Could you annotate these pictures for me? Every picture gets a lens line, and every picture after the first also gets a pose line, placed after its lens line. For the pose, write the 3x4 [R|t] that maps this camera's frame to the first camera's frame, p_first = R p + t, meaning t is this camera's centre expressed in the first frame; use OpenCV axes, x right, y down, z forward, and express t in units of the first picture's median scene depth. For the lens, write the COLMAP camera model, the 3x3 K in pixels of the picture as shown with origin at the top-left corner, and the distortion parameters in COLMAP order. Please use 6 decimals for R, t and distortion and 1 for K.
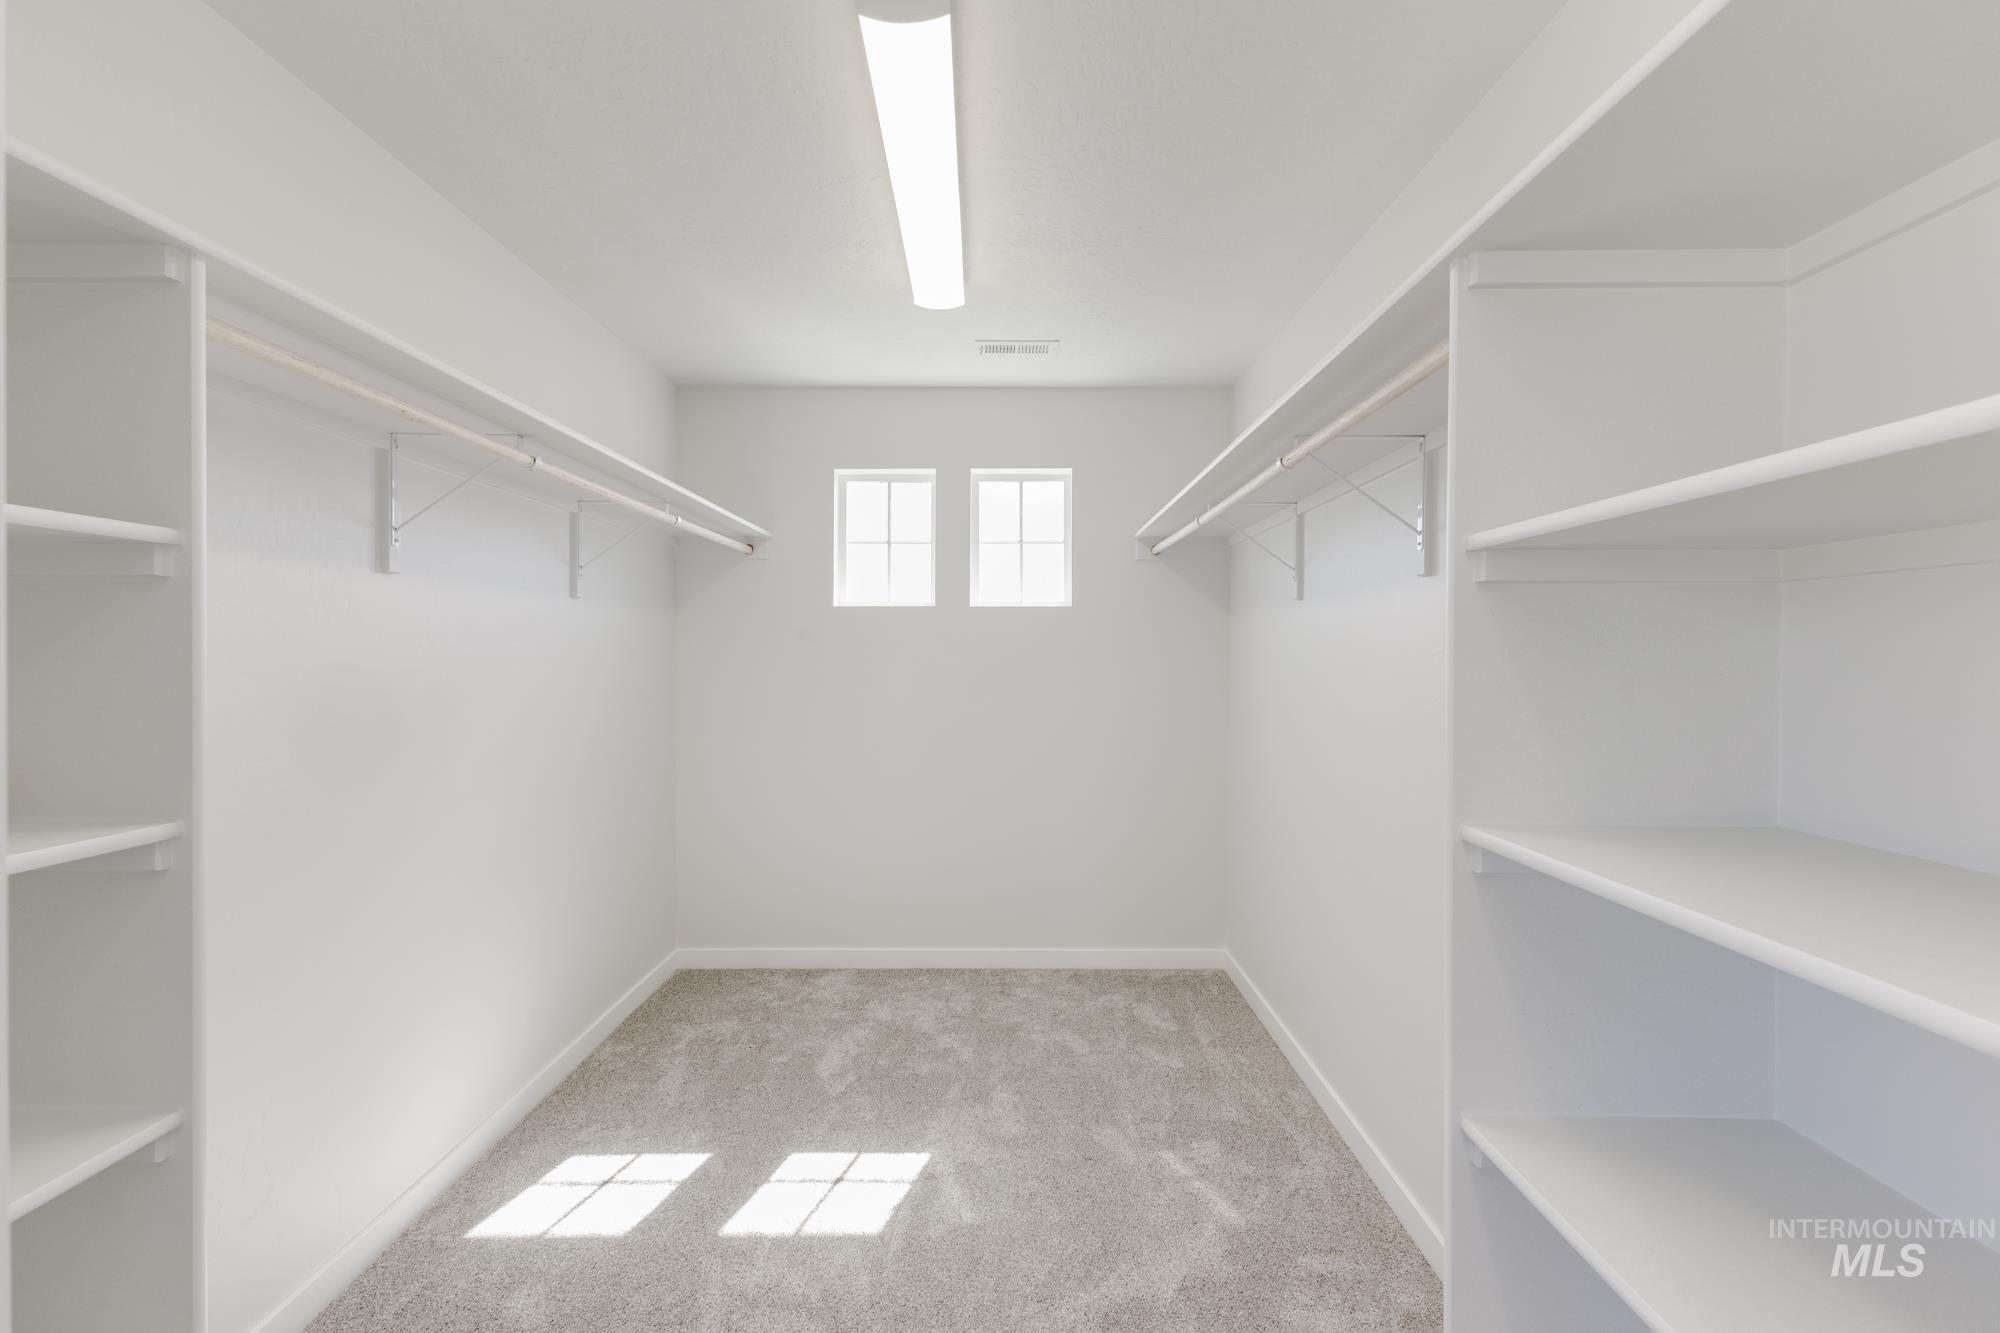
lens RADIAL K [[877.2, 0, 1000.0], [0, 877.2, 662.4], [0, 0, 1]] dist [0.012168, -0.002046]
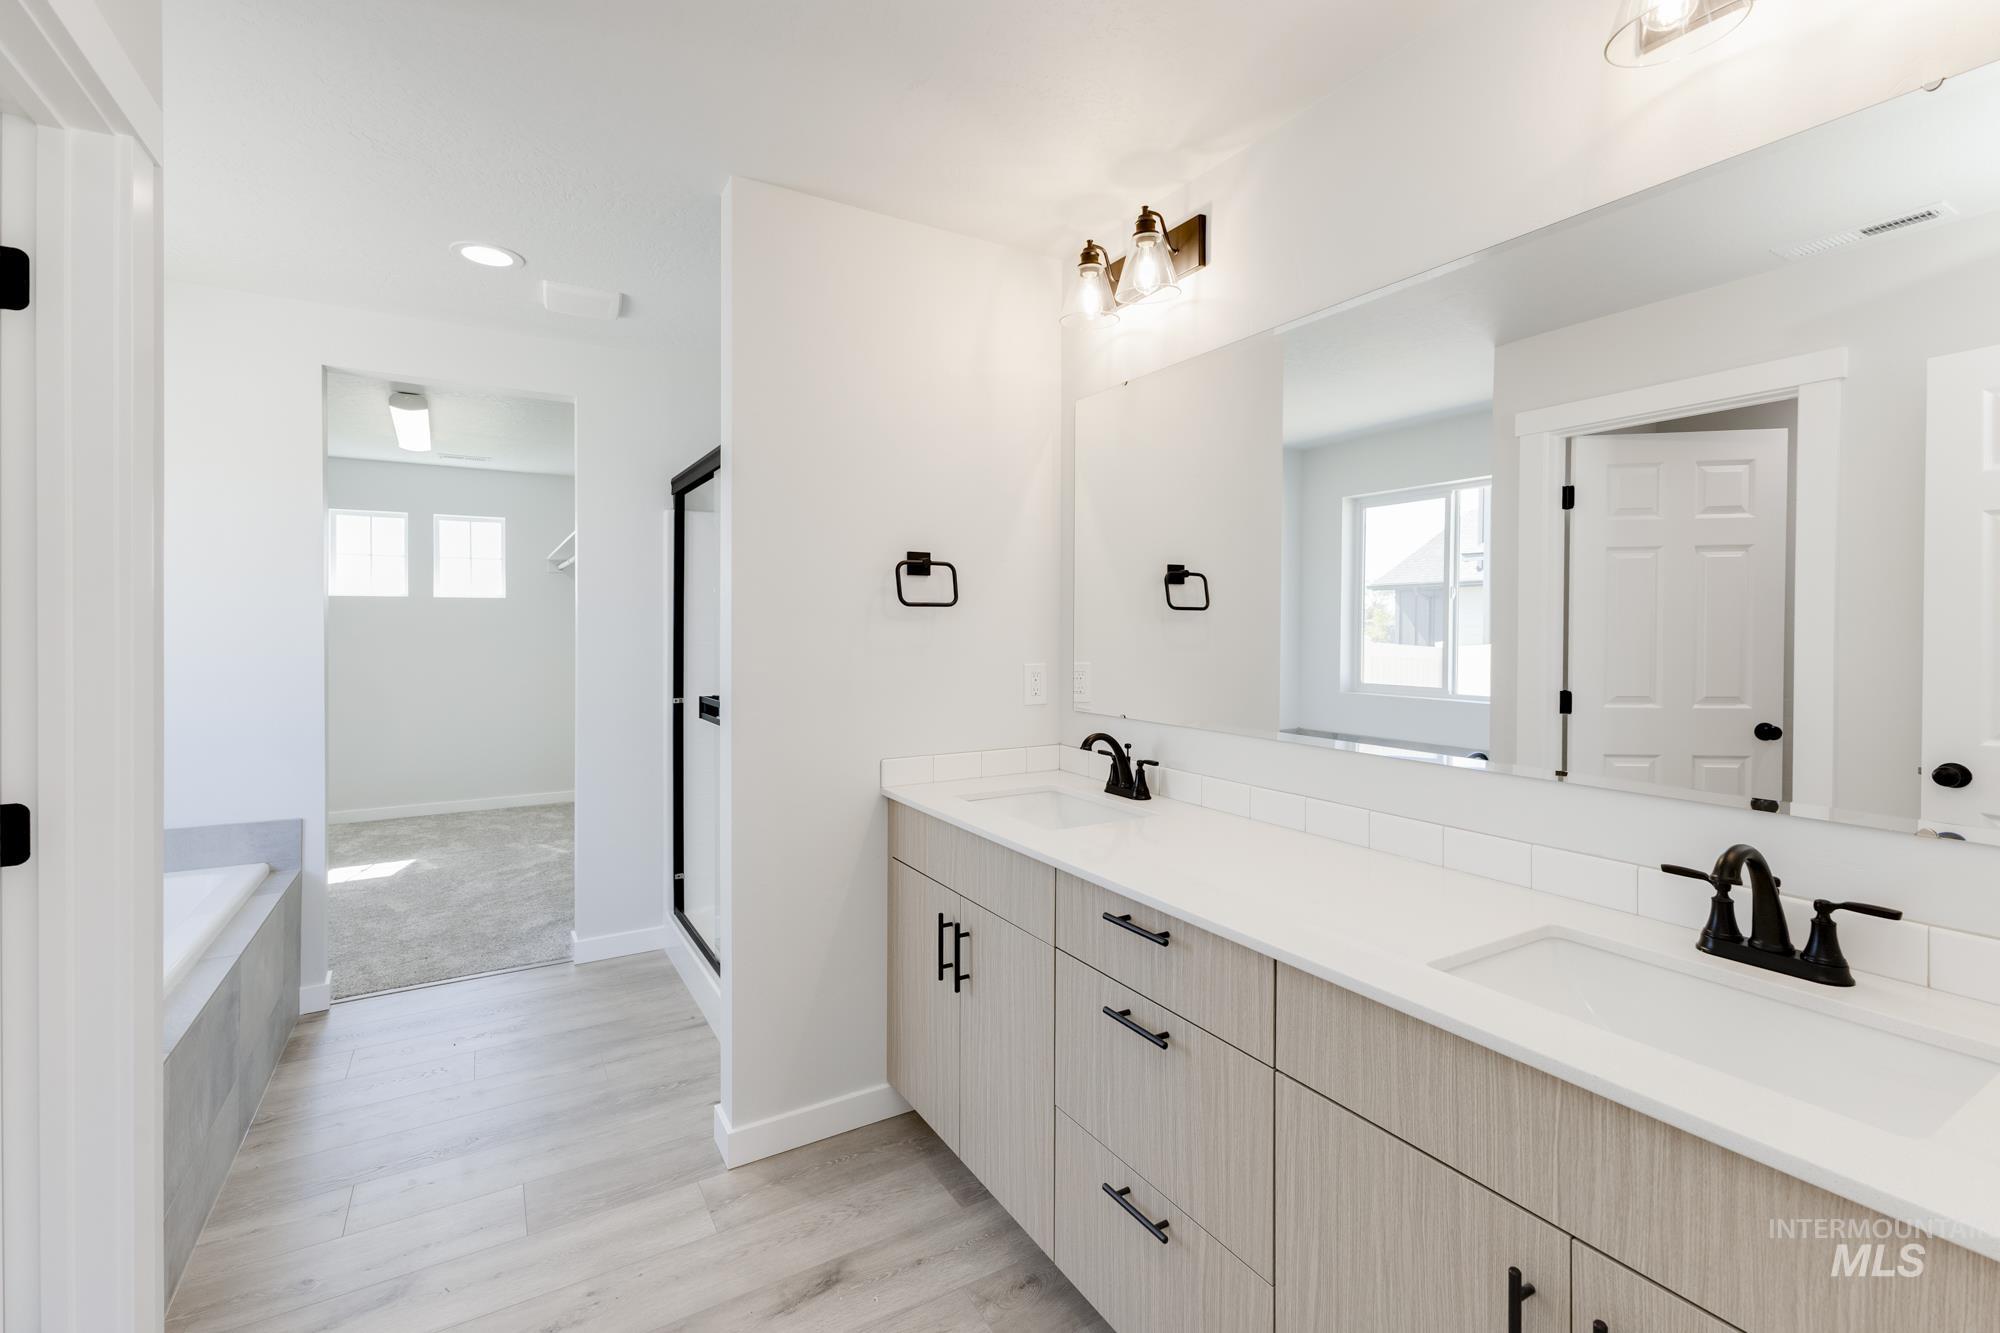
lens RADIAL K [[877.2, 0, 1016.5], [0, 877.2, 654.9], [0, 0, 1]] dist [0.012168, -0.002046]
pose [[0.847225, -0.006557, 0.531194, 0.014648], [-0.002595, 0.999861, 0.016481, 0.017048], [-0.531228, -0.015342, 0.847090, -1.015770]]
